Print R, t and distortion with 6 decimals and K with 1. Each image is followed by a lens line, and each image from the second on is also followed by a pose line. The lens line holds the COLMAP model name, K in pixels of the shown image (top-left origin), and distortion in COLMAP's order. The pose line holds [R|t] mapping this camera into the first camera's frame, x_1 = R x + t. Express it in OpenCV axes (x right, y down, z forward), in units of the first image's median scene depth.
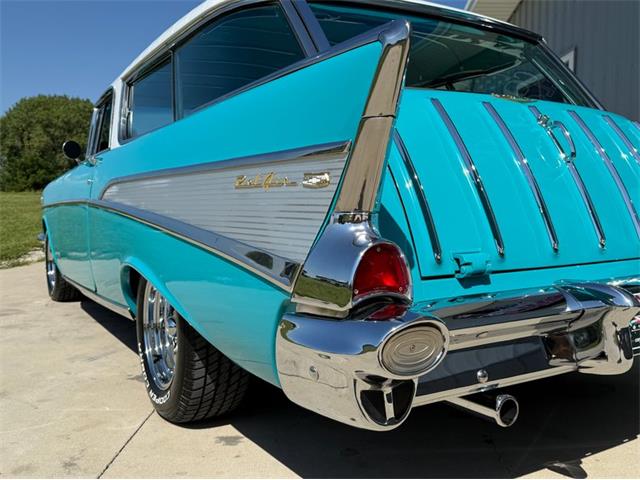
lens RADIAL K [[593.1, 0, 323.4], [0, 593.1, 241.0], [0, 0, 1]] dist [0.185095, -0.369767]
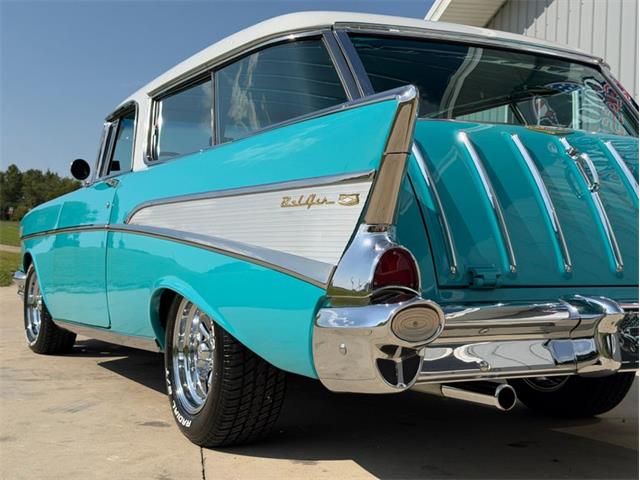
lens RADIAL K [[941.3, 0, 320.0], [0, 941.3, 240.0], [0, 0, 1]] dist [0.021803, 0.049425]
pose [[0.997440, 0.025290, -0.066892, 0.051608], [-0.030515, 0.996464, -0.078282, 0.118111], [0.064676, 0.080123, 0.994685, -0.824139]]
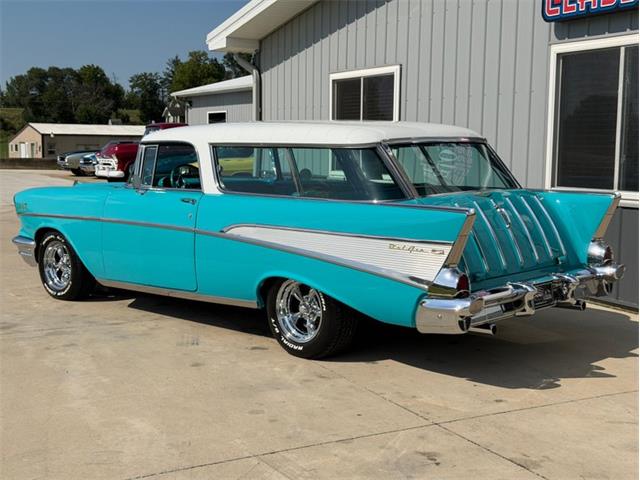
lens RADIAL K [[941.3, 0, 320.0], [0, 941.3, 240.0], [0, 0, 1]] dist [0.021803, 0.049425]
pose [[0.968082, -0.018440, 0.249956, -1.445230], [0.006303, 0.998765, 0.049273, -0.329864], [-0.250556, -0.046125, 0.967003, -2.781022]]
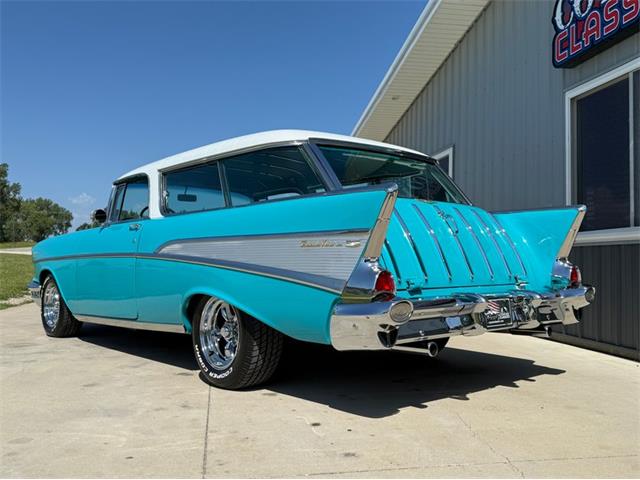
lens RADIAL K [[593.1, 0, 323.4], [0, 593.1, 241.0], [0, 0, 1]] dist [0.185095, -0.369767]
pose [[0.984227, 0.013715, 0.176377, -0.440506], [0.003341, 0.995372, -0.096039, 0.088298], [-0.176878, 0.095114, 0.979626, -1.017796]]
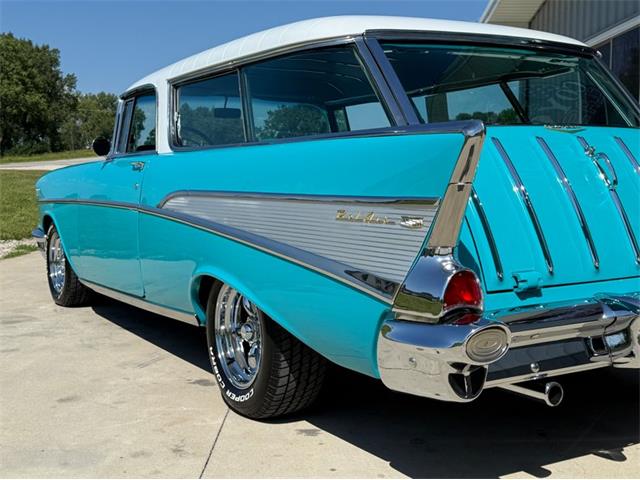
lens RADIAL K [[804.0, 0, 319.8], [0, 804.0, 237.0], [0, 0, 1]] dist [0.230041, -0.554900]
pose [[0.999975, -0.001589, -0.006905, -0.175835], [0.001716, 0.999827, 0.018498, -0.086071], [0.006874, -0.018509, 0.999805, -0.712412]]
